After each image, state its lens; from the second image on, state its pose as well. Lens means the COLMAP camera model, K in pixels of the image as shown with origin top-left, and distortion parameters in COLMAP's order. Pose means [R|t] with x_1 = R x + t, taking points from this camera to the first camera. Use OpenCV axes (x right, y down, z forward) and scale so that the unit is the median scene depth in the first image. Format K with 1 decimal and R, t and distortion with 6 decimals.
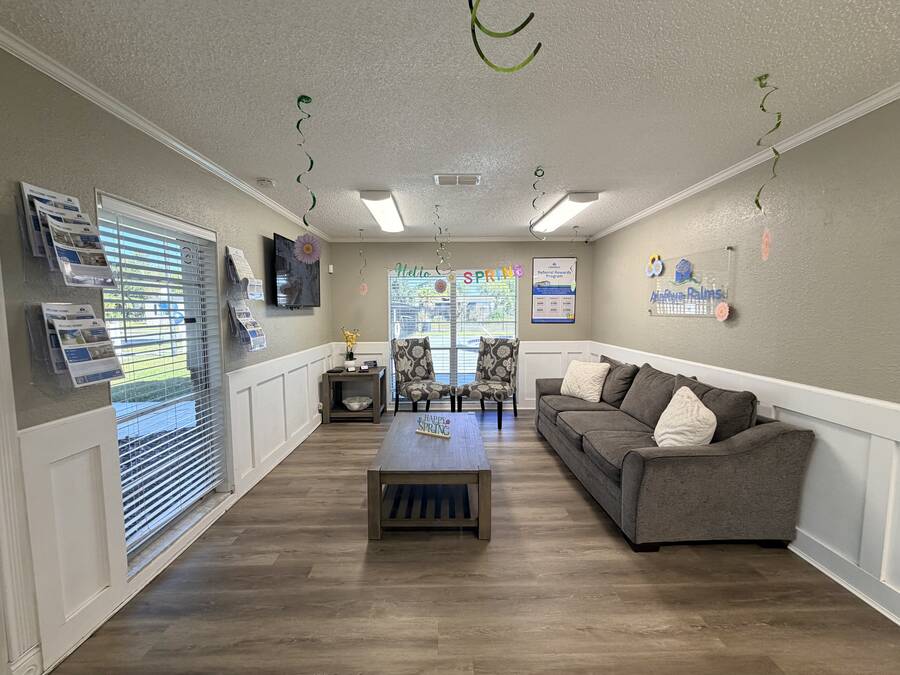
lens RADIAL K [[356.9, 0, 446.6], [0, 356.9, 337.1], [0, 0, 1]] dist [-0.002556, -0.000161]
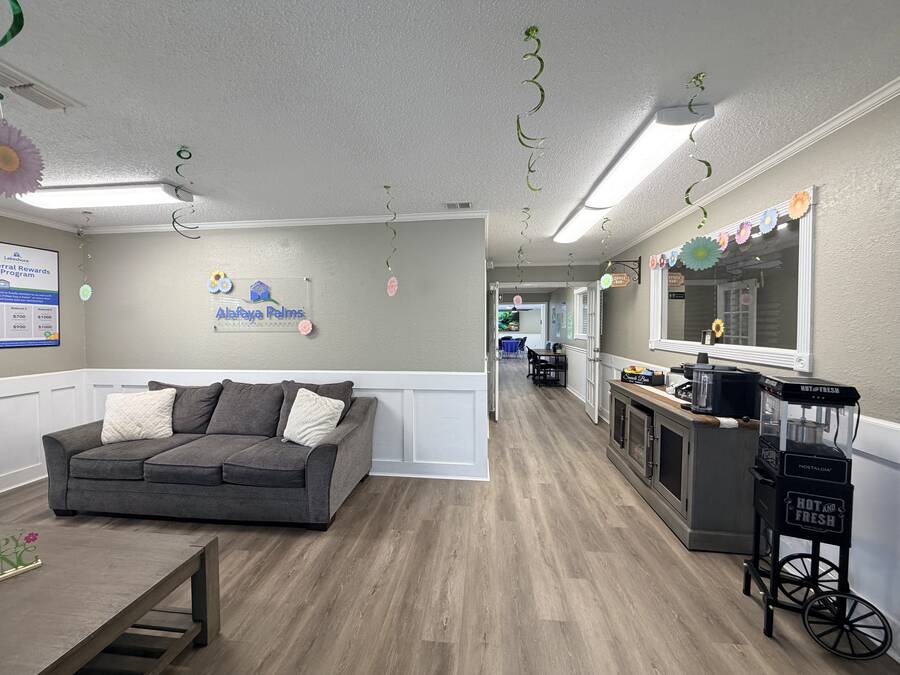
lens RADIAL K [[356.9, 0, 448.2], [0, 356.9, 337.4], [0, 0, 1]] dist [-0.002556, -0.000161]
pose [[0.119345, -0.025030, 0.992537, -0.392989], [0.078446, 0.996795, 0.015705, -0.012001], [-0.989749, 0.075986, 0.120926, 0.286589]]
